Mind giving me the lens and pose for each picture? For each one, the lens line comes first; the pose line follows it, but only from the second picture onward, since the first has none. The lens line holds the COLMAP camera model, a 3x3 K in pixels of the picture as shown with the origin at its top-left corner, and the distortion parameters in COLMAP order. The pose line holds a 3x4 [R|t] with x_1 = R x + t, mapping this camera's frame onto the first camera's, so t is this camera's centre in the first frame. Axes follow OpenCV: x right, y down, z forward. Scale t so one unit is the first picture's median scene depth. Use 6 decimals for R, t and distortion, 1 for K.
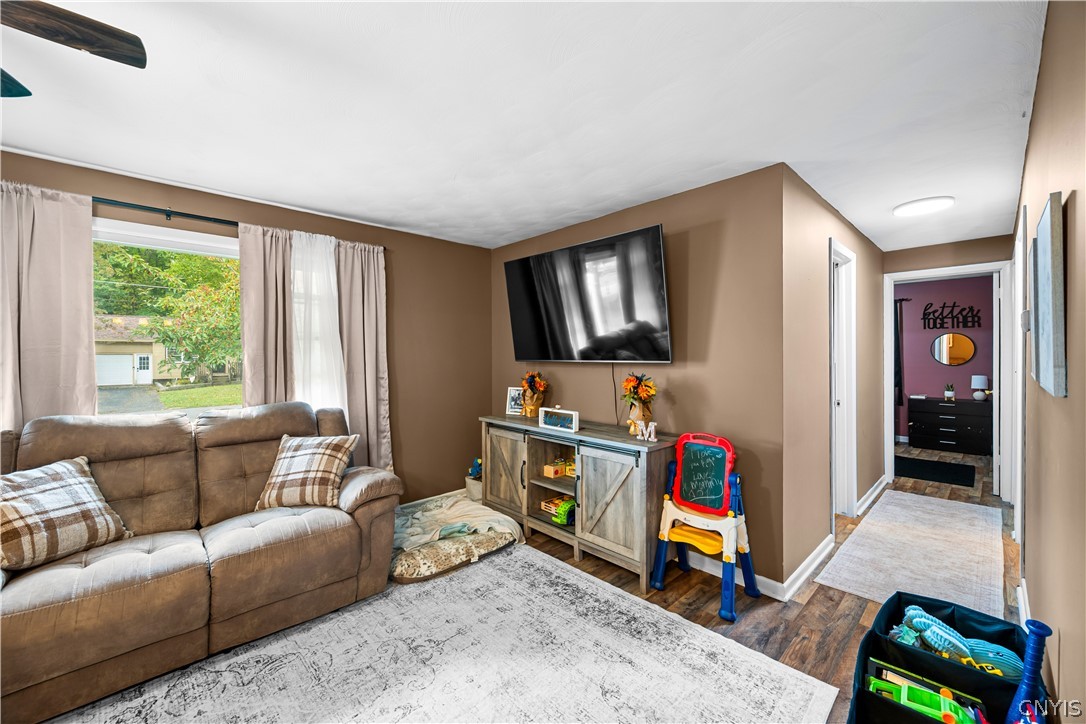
lens RADIAL K [[427.0, 0, 543.8], [0, 427.0, 356.2], [0, 0, 1]] dist [0.001881, -0.001311]
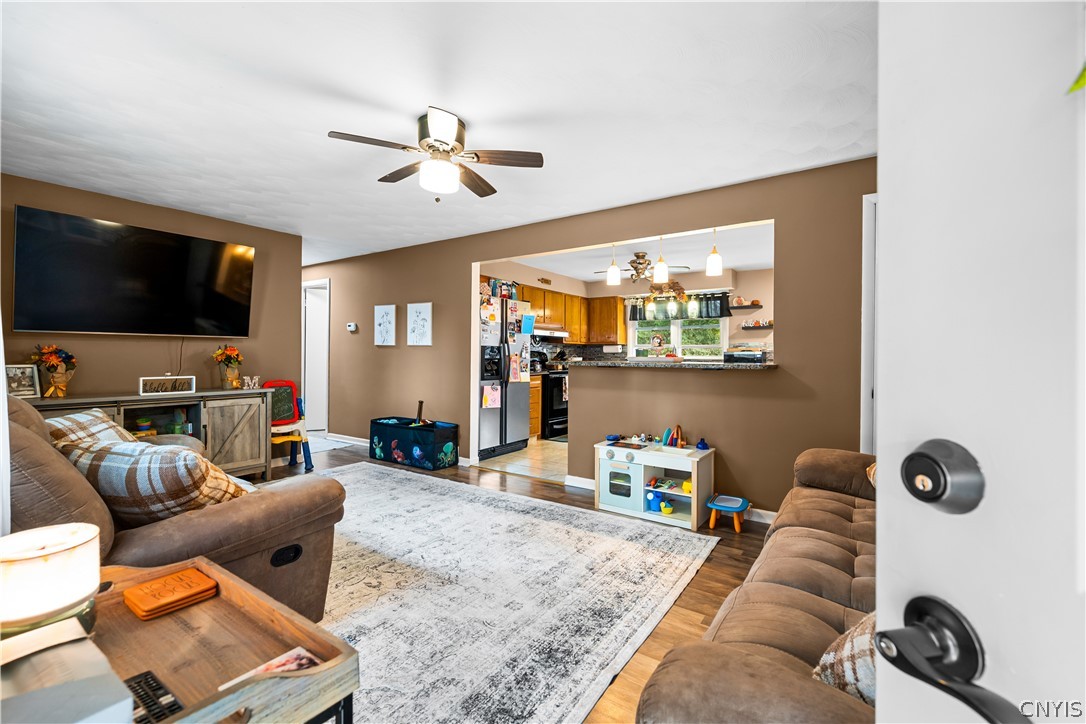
lens RADIAL K [[461.1, 0, 541.8], [0, 461.1, 363.8], [0, 0, 1]] dist [-0.004038, 0.002329]
pose [[-0.200255, -0.017421, 0.979589, -1.575691], [-0.000113, 0.999842, 0.017758, 0.080482], [-0.979744, 0.003445, -0.200225, 0.320807]]
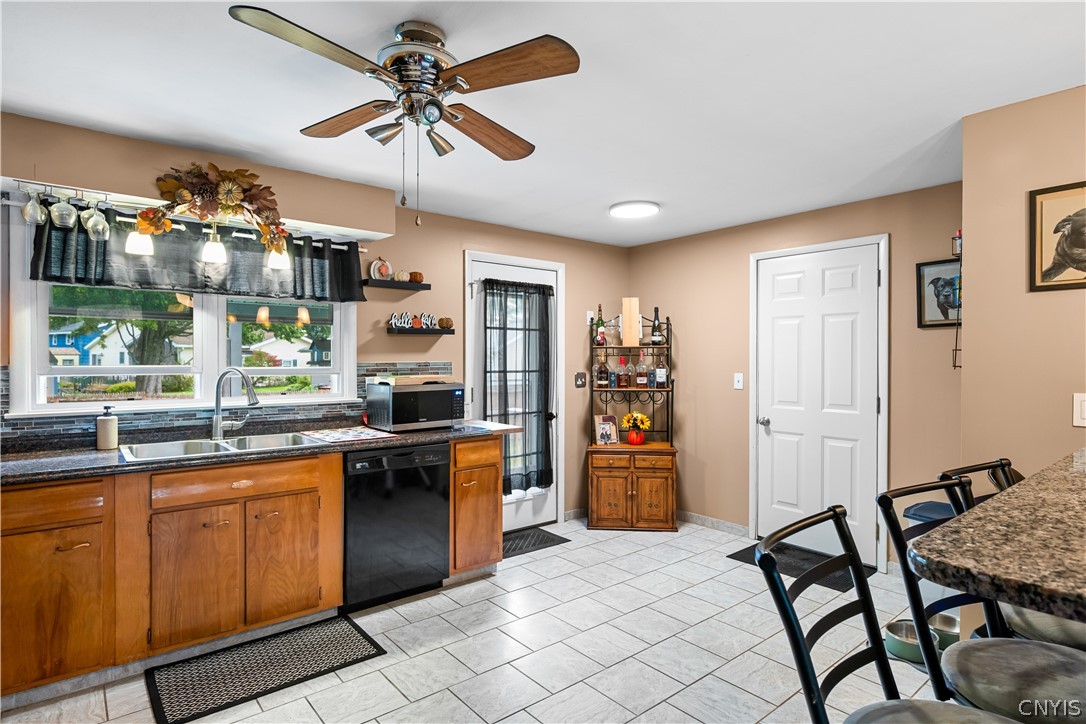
lens RADIAL K [[580.6, 0, 542.9], [0, 580.6, 358.9], [0, 0, 1]] dist [-0.002590, -0.001570]
pose [[-0.997480, 0.001408, 0.070939, 0.268059], [0.001595, 0.999995, 0.002587, -0.005779], [-0.070935, 0.002694, -0.997477, 0.127857]]
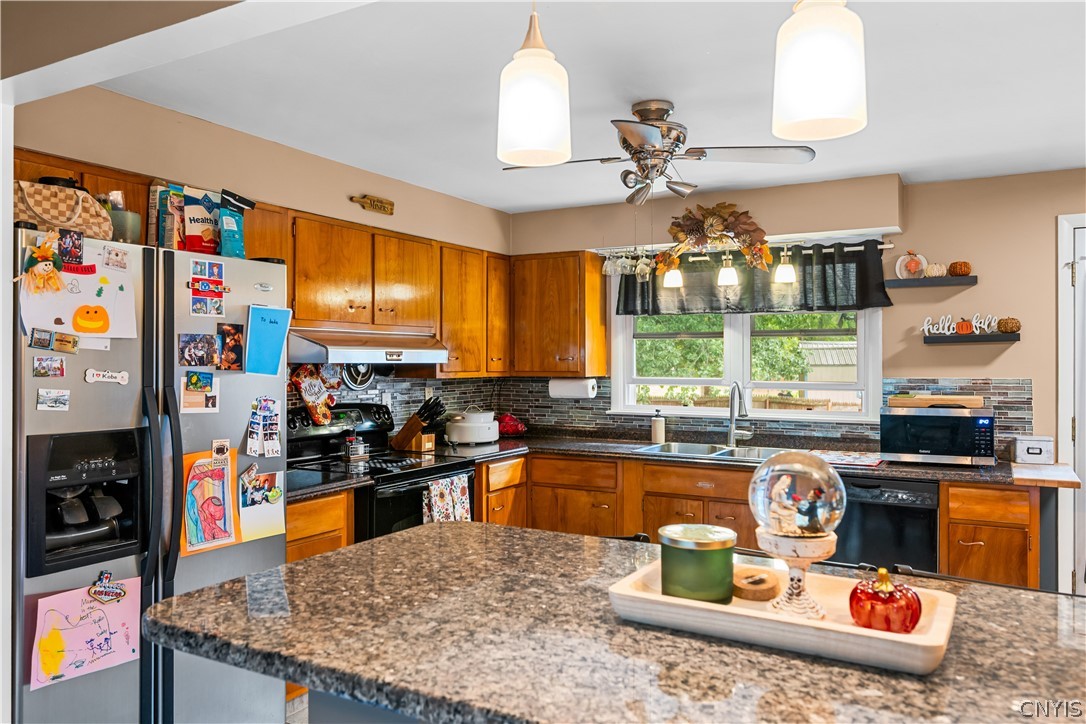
lens RADIAL K [[801.7, 0, 546.8], [0, 801.7, 359.1], [0, 0, 1]] dist [0.011200, -0.009261]
pose [[-0.297573, 0.001933, 0.954697, -0.594877], [0.004939, 0.999988, -0.000485, -0.036847], [-0.954686, 0.004571, -0.297579, -0.081625]]
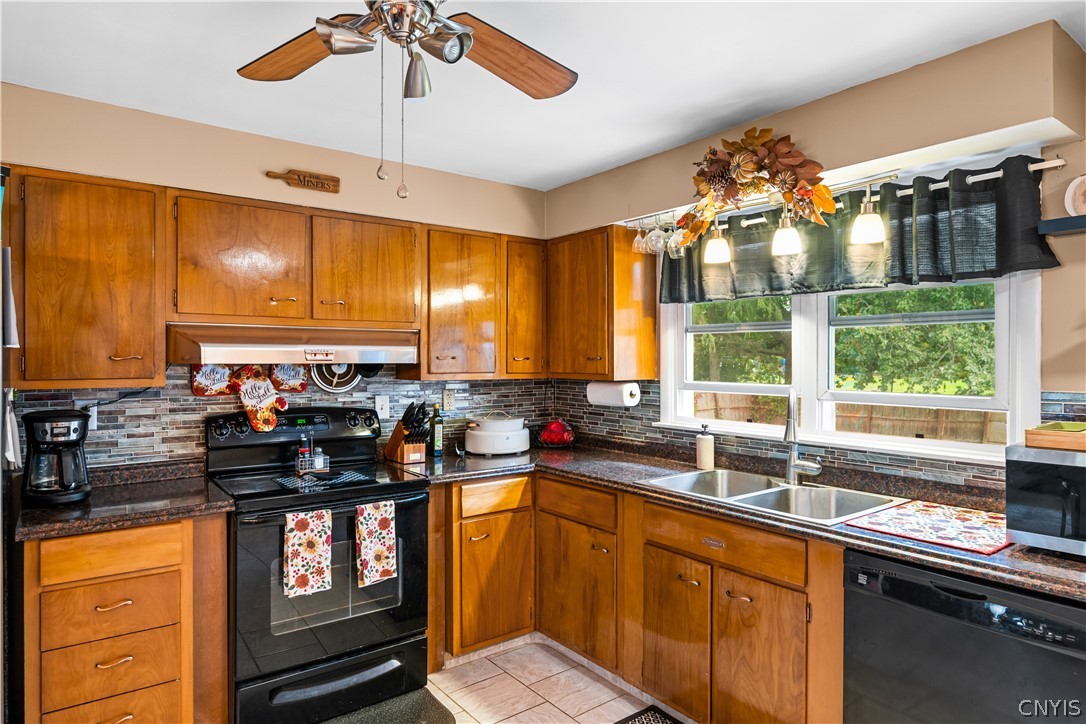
lens RADIAL K [[641.0, 0, 540.4], [0, 641.0, 360.6], [0, 0, 1]] dist [0.001040, 0.001325]
pose [[0.109226, -0.002643, 0.994013, -0.037733], [0.004588, 0.999987, 0.002155, -0.036813], [-0.994006, 0.004325, 0.109237, -0.741152]]
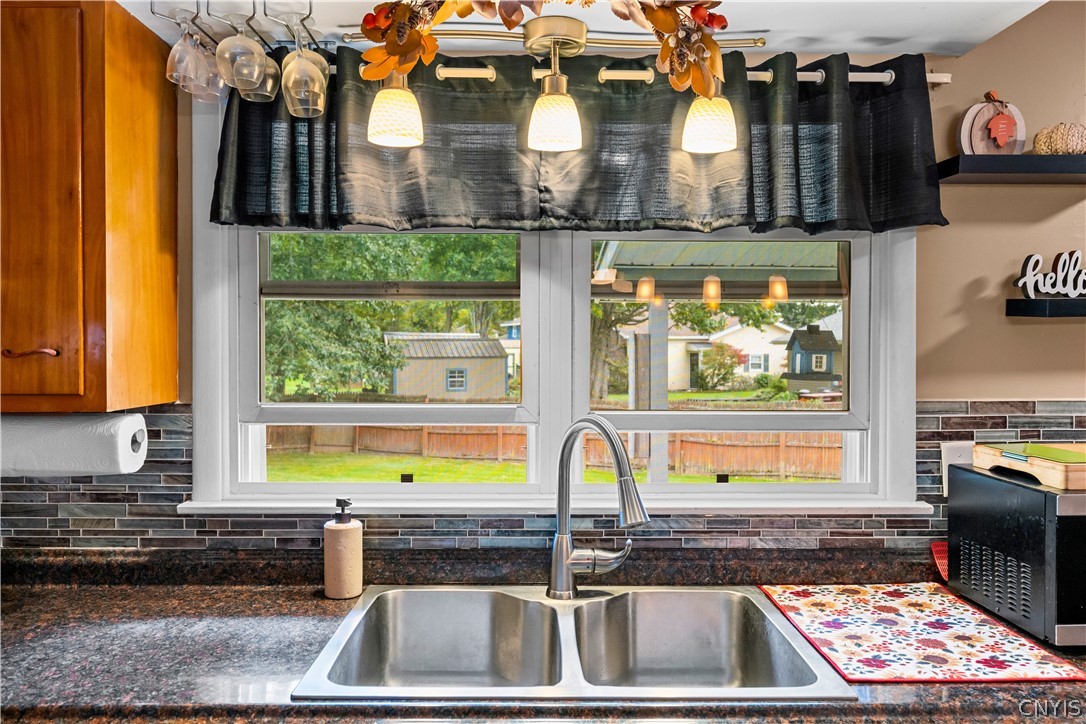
lens RADIAL K [[801.7, 0, 543.7], [0, 801.7, 363.5], [0, 0, 1]] dist [0.011200, -0.009261]
pose [[-0.734194, -0.009942, 0.678867, 0.591427], [0.001977, 0.999857, 0.016781, -0.039196], [-0.678937, 0.013663, -0.734070, -0.533002]]
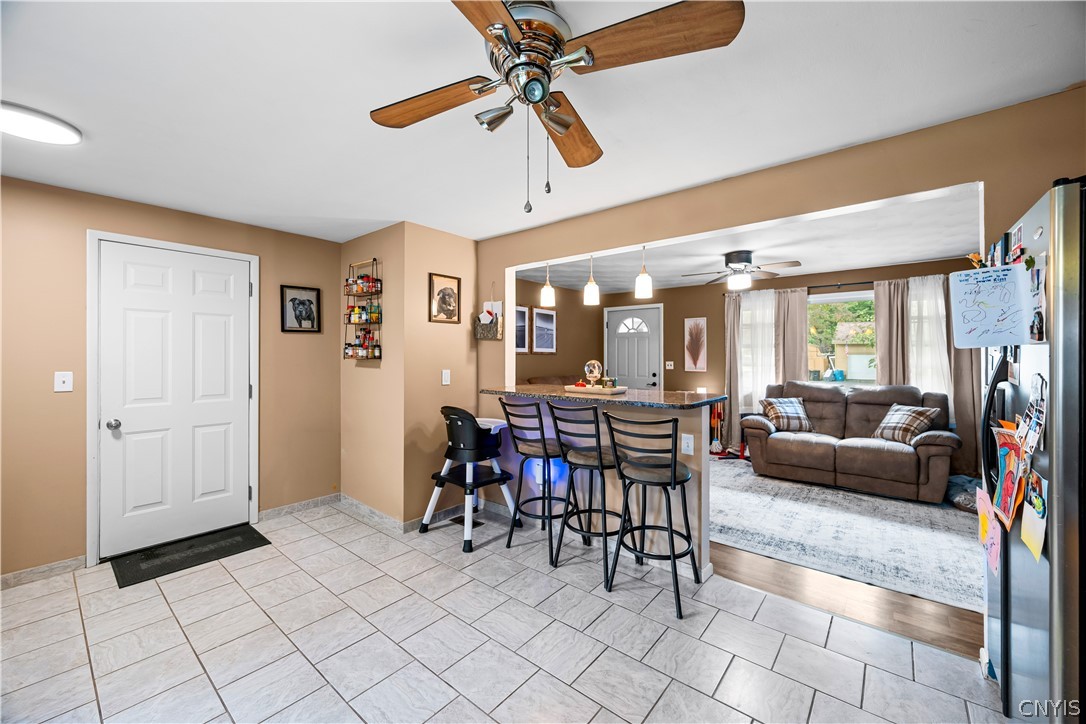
lens RADIAL K [[427.0, 0, 543.5], [0, 427.0, 356.8], [0, 0, 1]] dist [0.001881, -0.001311]
pose [[0.117876, 0.006758, -0.993005, 0.955133], [-0.004394, 0.999971, 0.006284, -0.005444], [0.993019, 0.003622, 0.117902, -0.612526]]
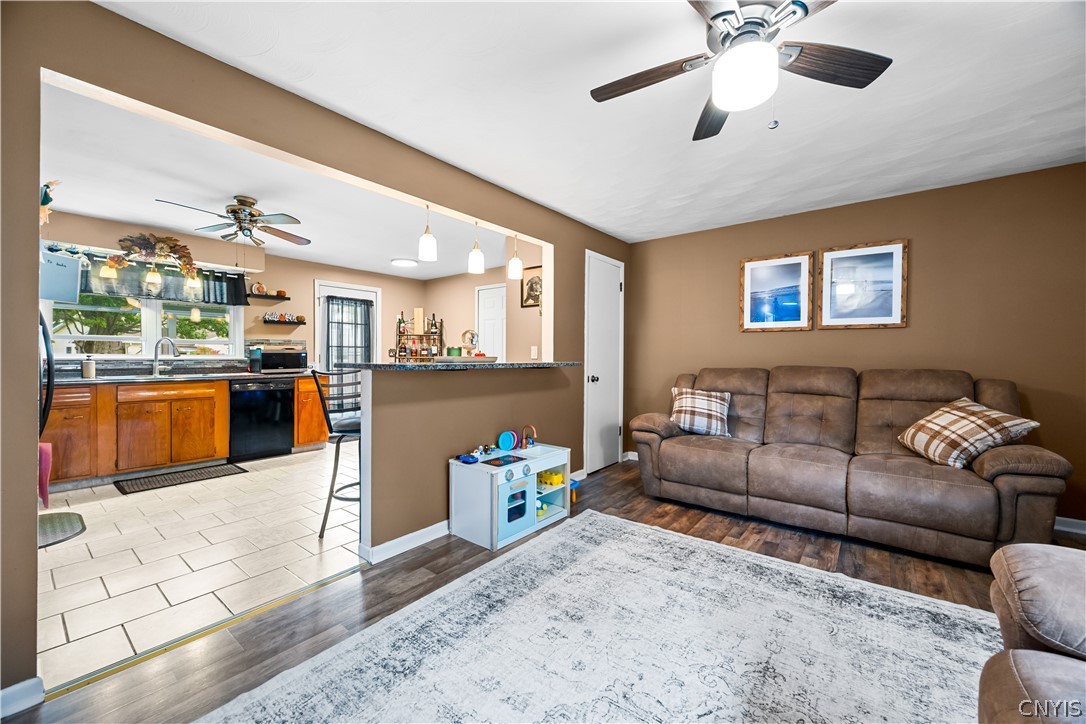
lens RADIAL K [[427.0, 0, 539.9], [0, 427.0, 358.3], [0, 0, 1]] dist [0.001881, -0.001311]
pose [[-0.990640, -0.000481, -0.136502, -0.256079], [-0.001587, 0.999967, 0.007996, 0.080409], [0.136494, 0.008138, -0.990608, 0.870411]]
